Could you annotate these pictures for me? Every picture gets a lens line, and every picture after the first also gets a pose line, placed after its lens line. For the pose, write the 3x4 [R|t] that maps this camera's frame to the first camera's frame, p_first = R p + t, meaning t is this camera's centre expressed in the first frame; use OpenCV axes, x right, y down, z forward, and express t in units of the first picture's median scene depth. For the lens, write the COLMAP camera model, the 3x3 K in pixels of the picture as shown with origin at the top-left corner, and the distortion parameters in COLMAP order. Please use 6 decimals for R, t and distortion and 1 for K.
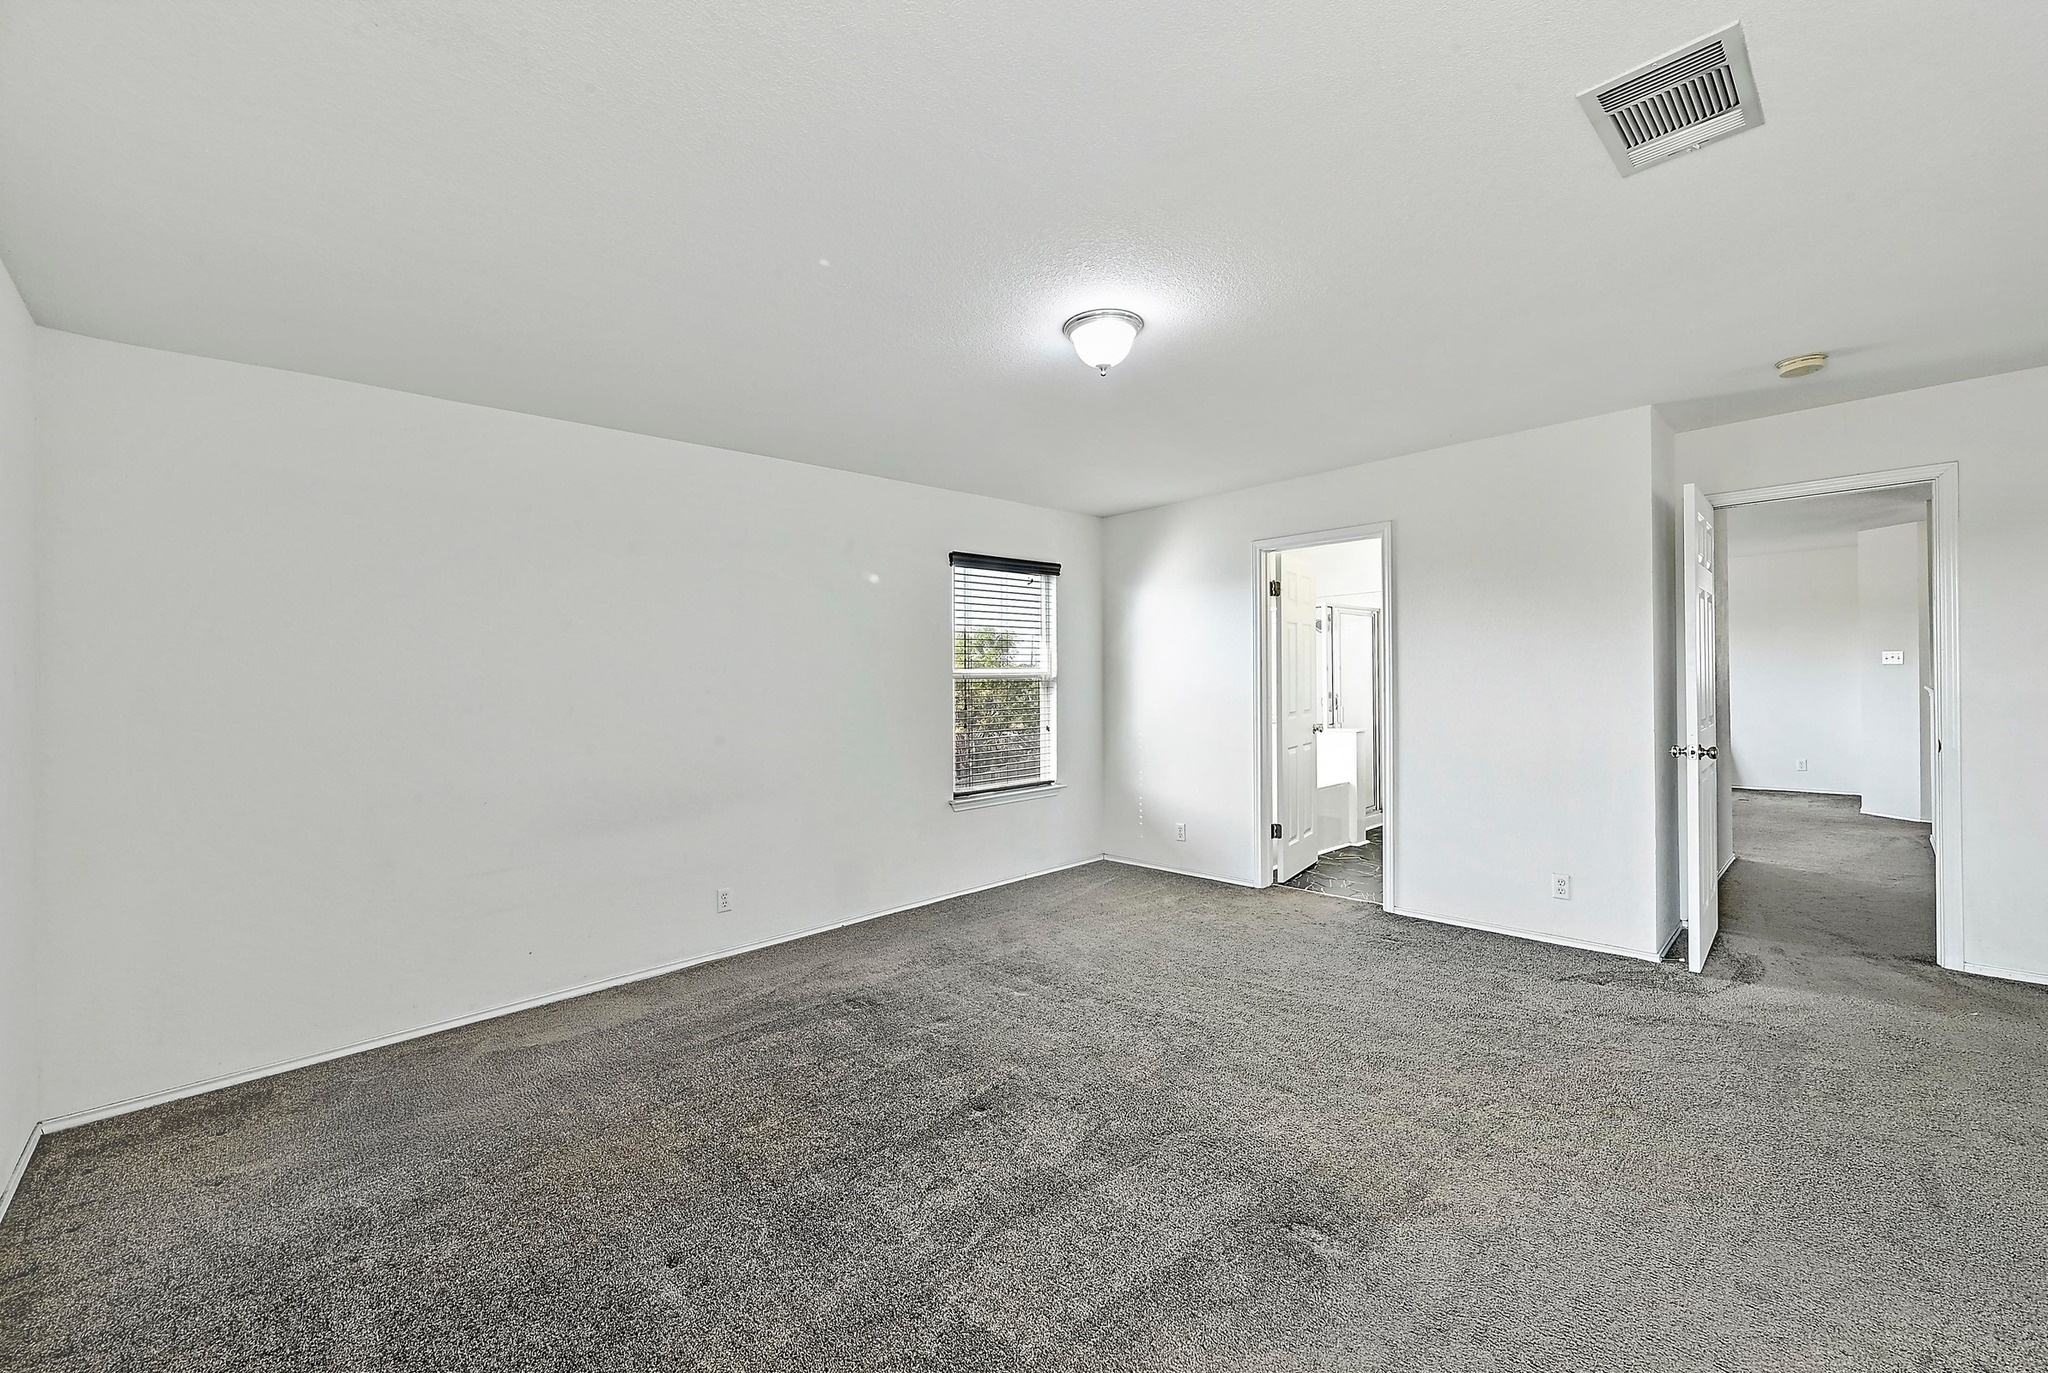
lens RADIAL K [[819.3, 0, 1030.8], [0, 819.3, 677.8], [0, 0, 1]] dist [-0.003023, 0.001200]
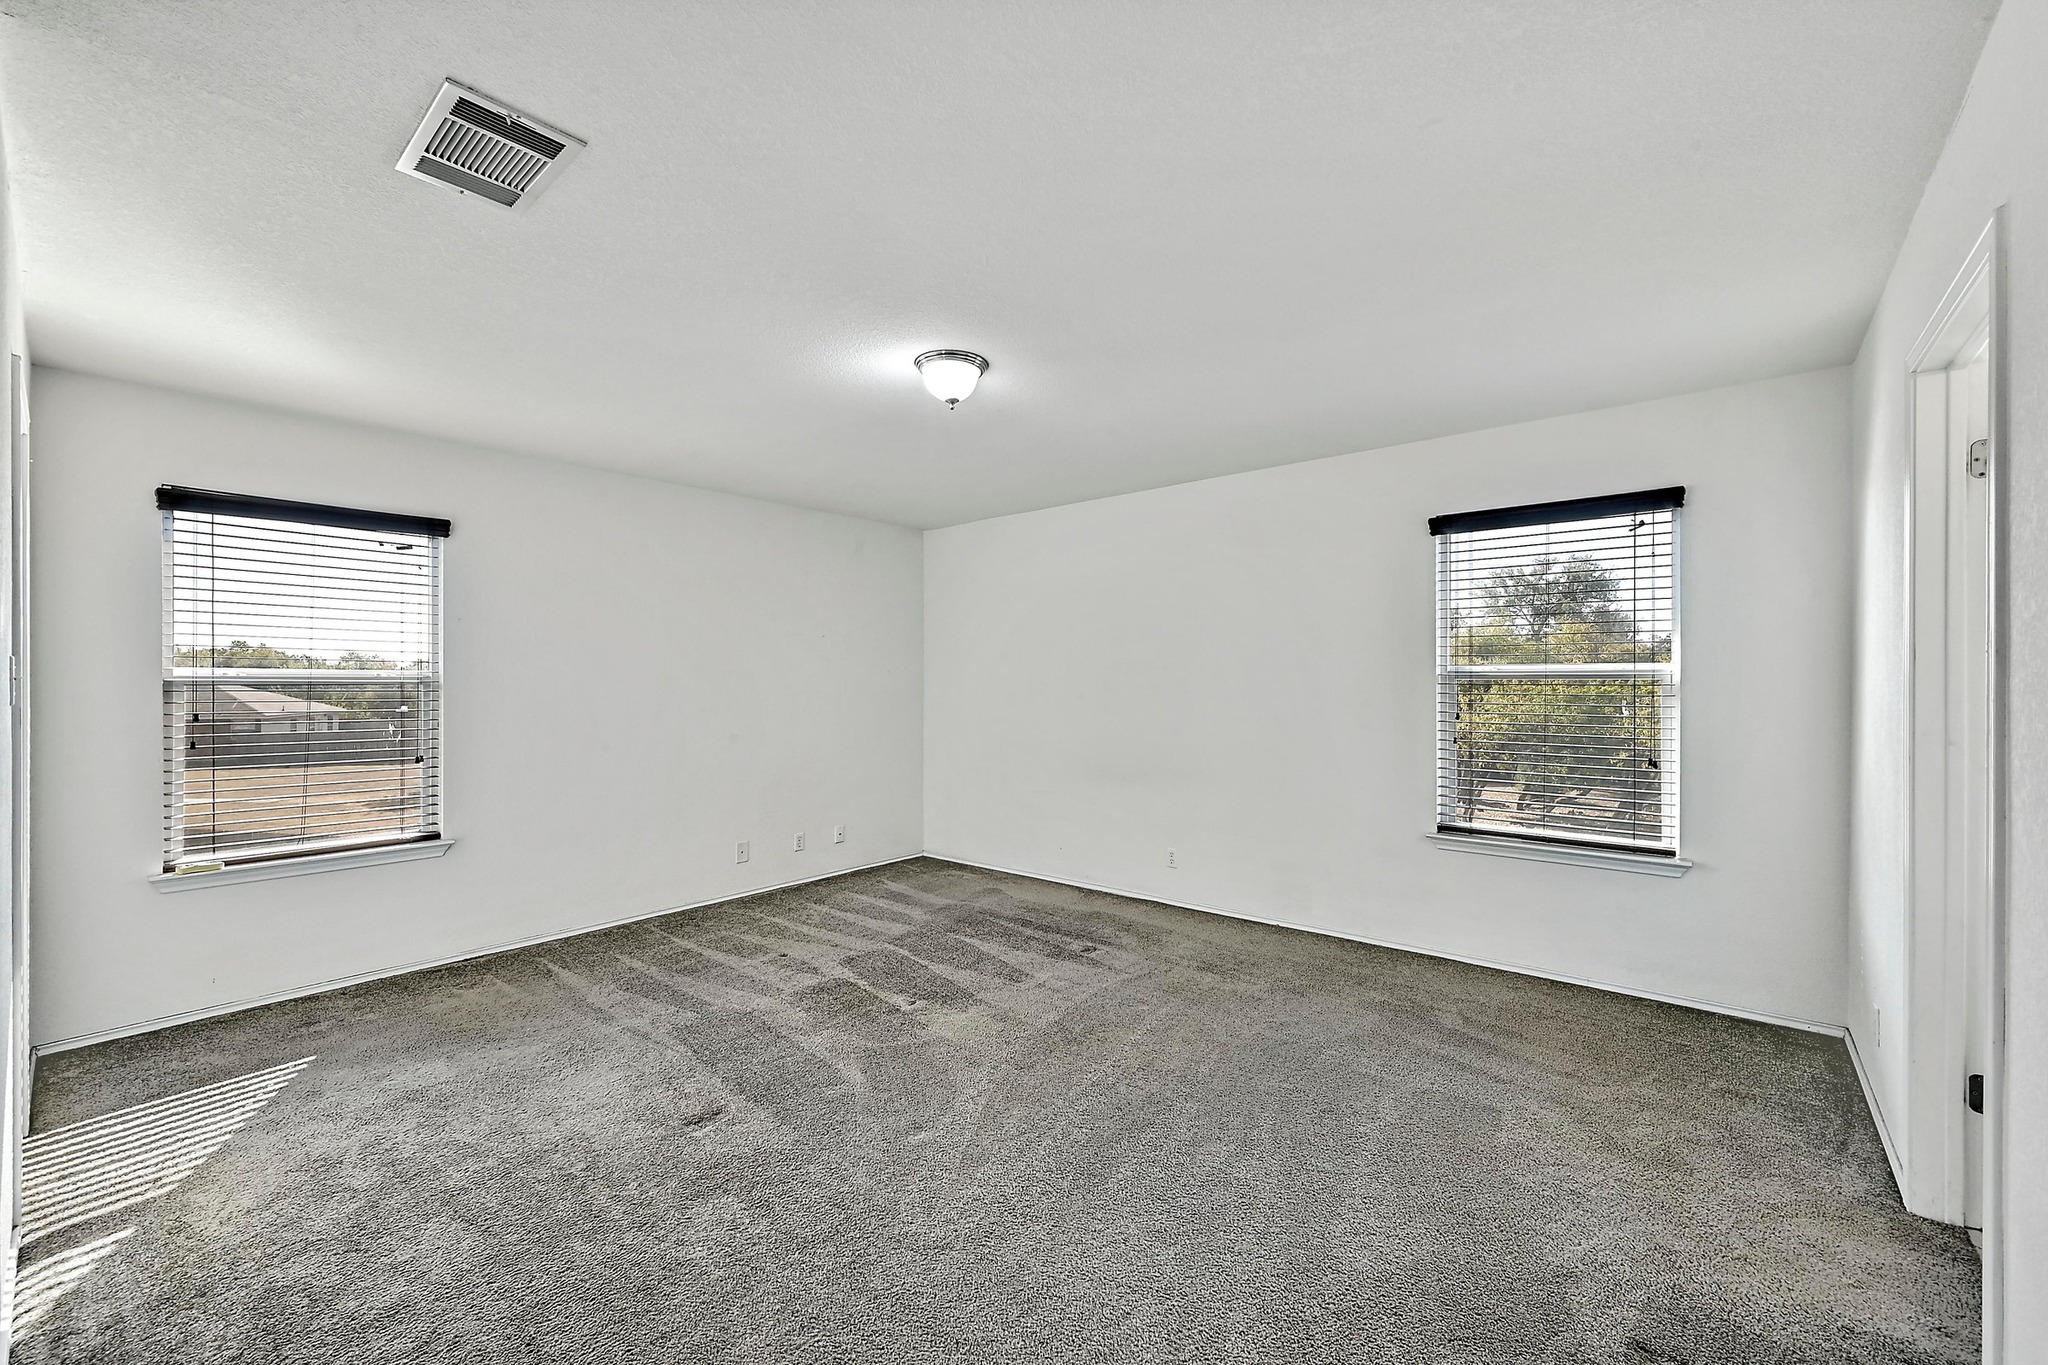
lens RADIAL K [[819.3, 0, 1031.6], [0, 819.3, 682.2], [0, 0, 1]] dist [-0.003023, 0.001200]
pose [[0.104022, 0.022276, -0.994326, 0.702051], [-0.002115, 0.999752, 0.022177, -0.013134], [0.994573, -0.000204, 0.104043, 0.577242]]
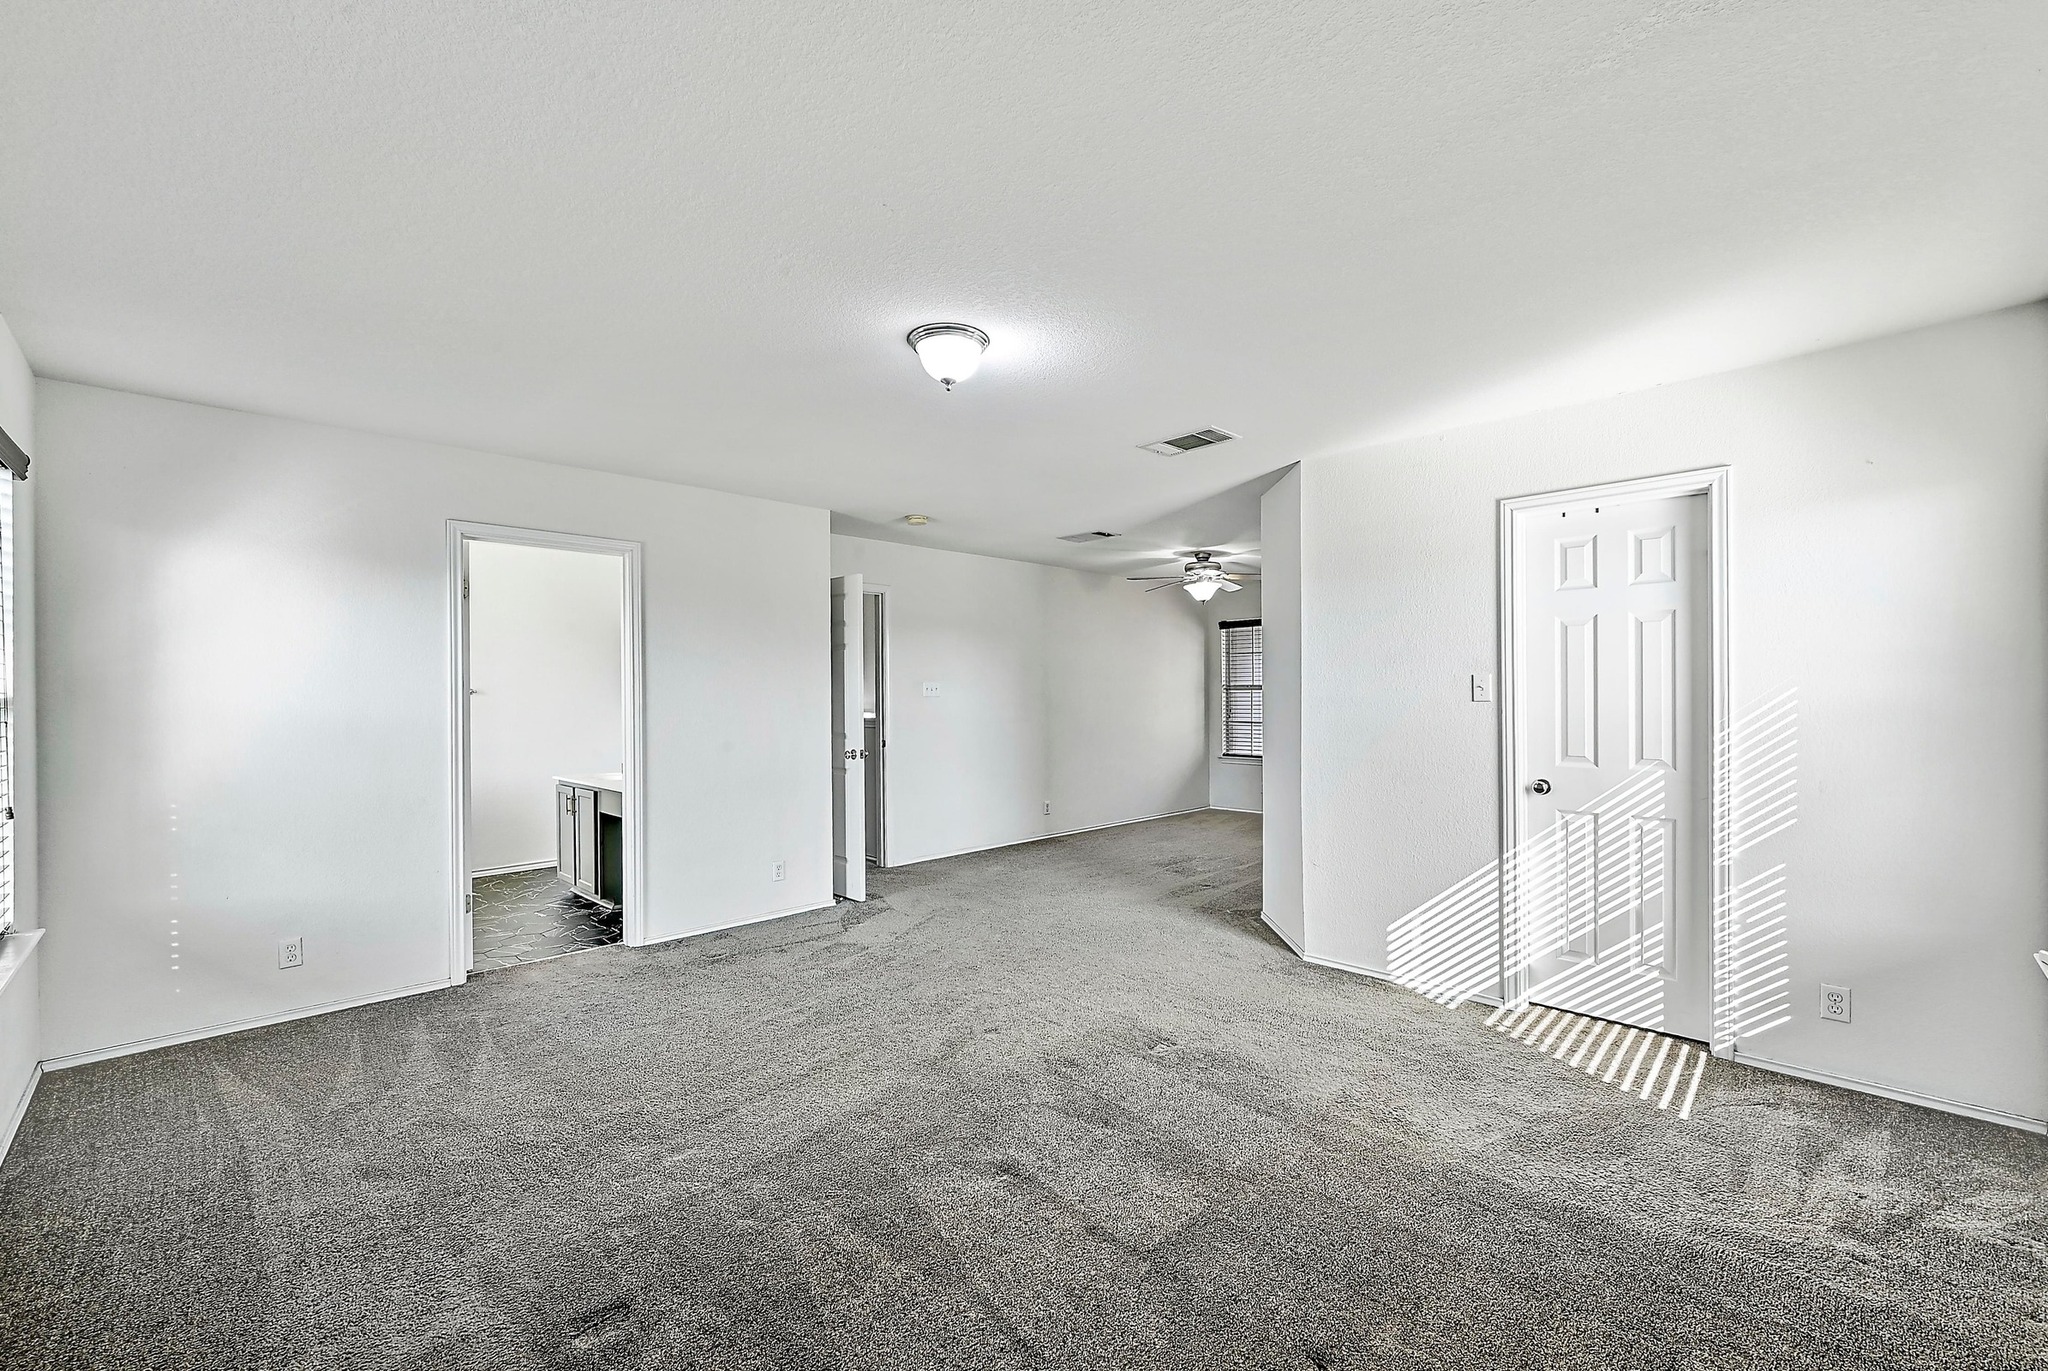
lens RADIAL K [[819.3, 0, 1032.8], [0, 819.3, 699.0], [0, 0, 1]] dist [-0.003023, 0.001200]
pose [[-0.019223, 0.016275, 0.999683, -0.529372], [0.004968, 0.999857, -0.016183, 0.012776], [-0.999803, 0.004655, -0.019301, 0.543944]]
